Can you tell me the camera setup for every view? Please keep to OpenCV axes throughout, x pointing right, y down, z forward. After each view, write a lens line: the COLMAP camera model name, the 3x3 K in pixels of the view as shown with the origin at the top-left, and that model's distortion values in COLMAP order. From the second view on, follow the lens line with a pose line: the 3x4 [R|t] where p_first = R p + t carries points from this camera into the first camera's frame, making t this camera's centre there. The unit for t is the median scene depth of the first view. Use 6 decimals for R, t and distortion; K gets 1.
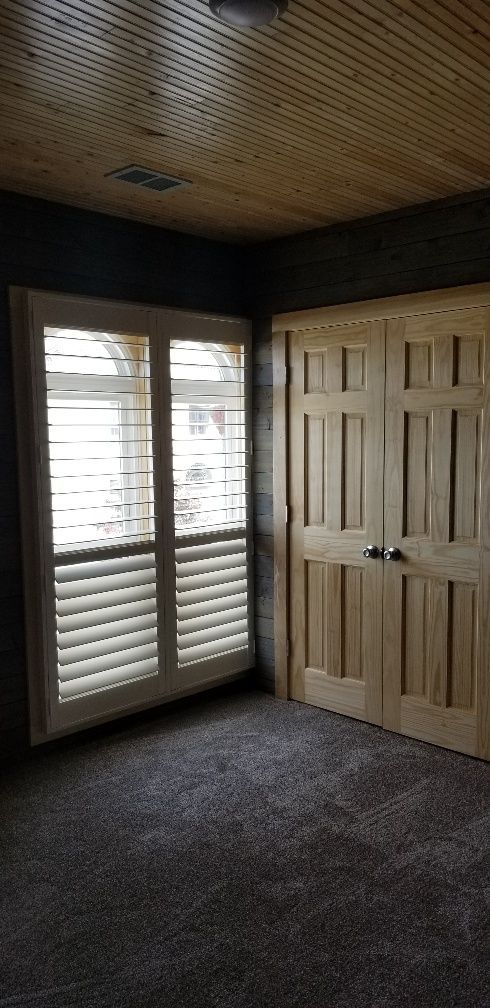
lens RADIAL K [[785.0, 0, 245.6], [0, 785.0, 527.3], [0, 0, 1]] dist [0.112054, -0.189079]
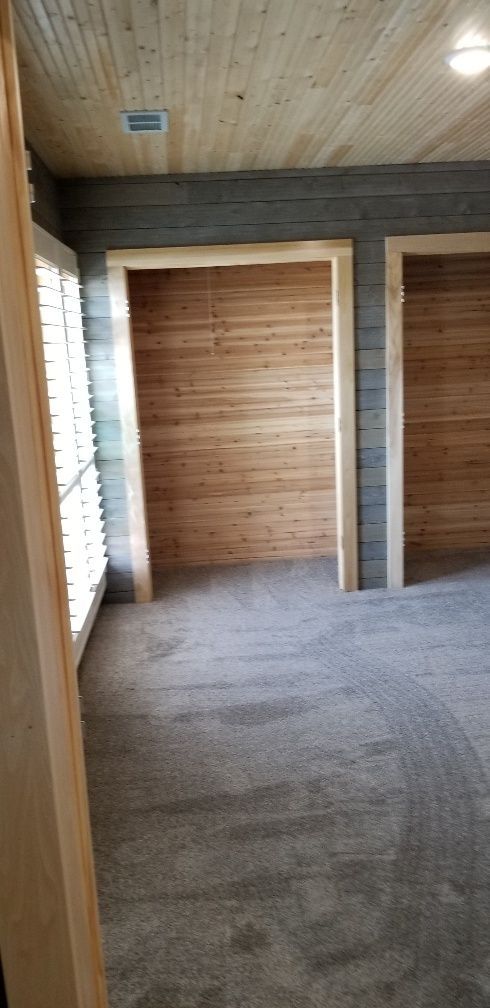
lens RADIAL K [[775.4, 0, 242.8], [0, 775.4, 501.0], [0, 0, 1]] dist [0.106368, -0.182714]
pose [[0.678331, -0.174551, 0.713722, -0.710216], [0.134866, 0.984447, 0.112583, -0.033604], [-0.722273, 0.019888, 0.691322, 0.159508]]
